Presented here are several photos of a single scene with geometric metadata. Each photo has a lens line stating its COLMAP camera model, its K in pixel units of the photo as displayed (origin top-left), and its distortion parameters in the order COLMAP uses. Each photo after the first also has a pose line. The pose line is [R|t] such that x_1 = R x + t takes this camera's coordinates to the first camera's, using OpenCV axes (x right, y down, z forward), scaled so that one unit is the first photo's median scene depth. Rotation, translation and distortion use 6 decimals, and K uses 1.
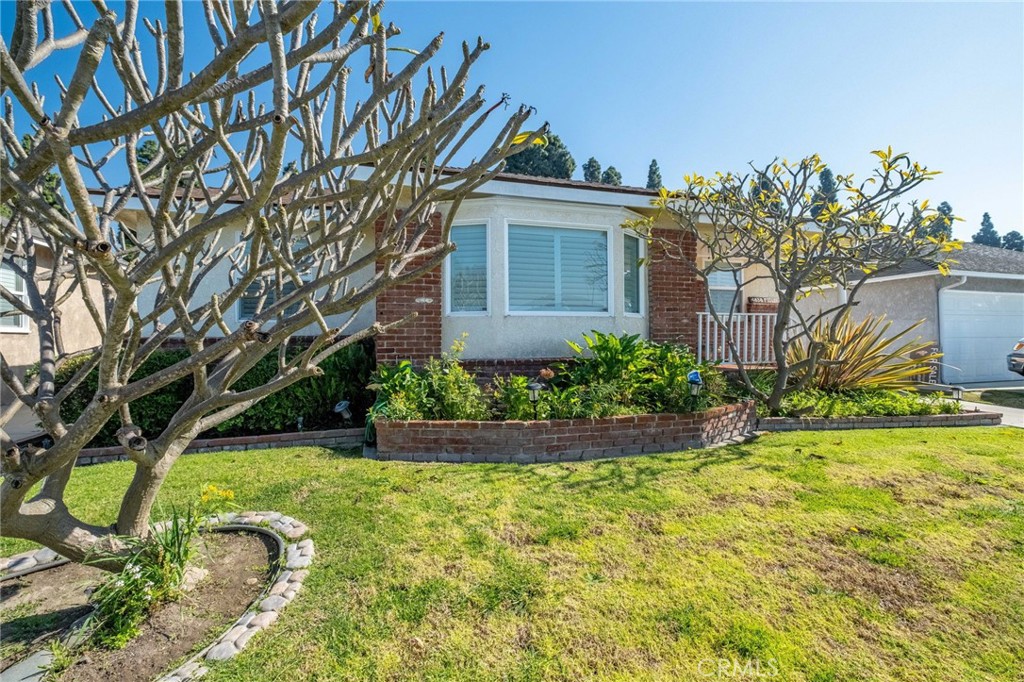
lens RADIAL K [[456.0, 0, 510.3], [0, 456.0, 336.2], [0, 0, 1]] dist [-0.000802, -0.000147]
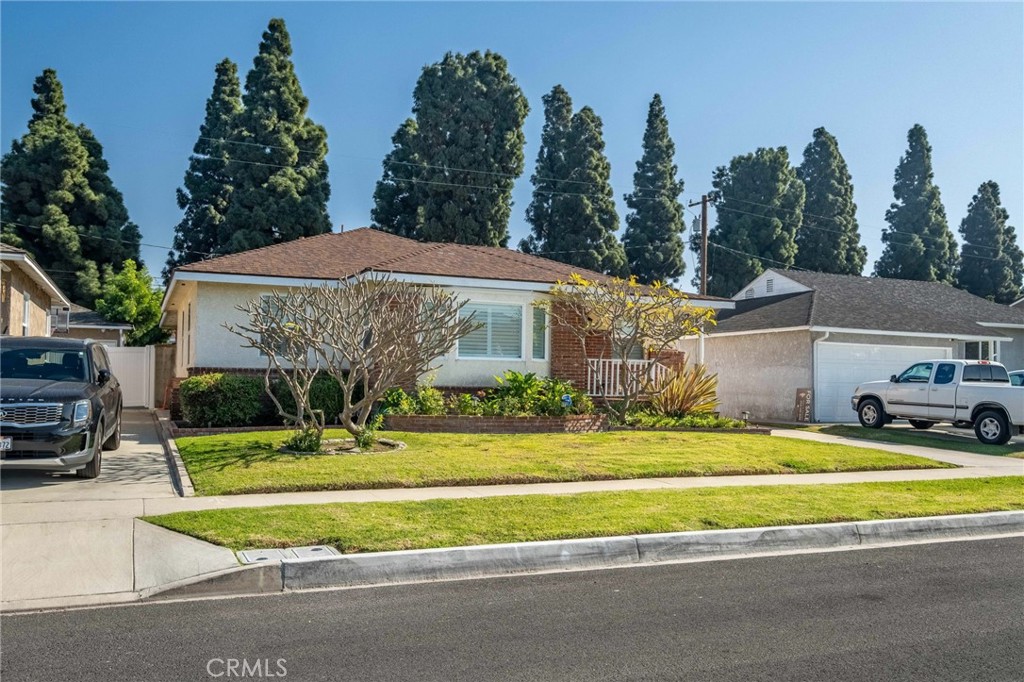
lens RADIAL K [[981.0, 0, 509.6], [0, 981.0, 336.3], [0, 0, 1]] dist [0.004353, 0.005386]
pose [[0.993192, 0.026618, 0.113404, -0.214613], [-0.021800, 0.998815, -0.043513, 0.019582], [-0.114427, 0.040745, 0.992596, -2.415809]]
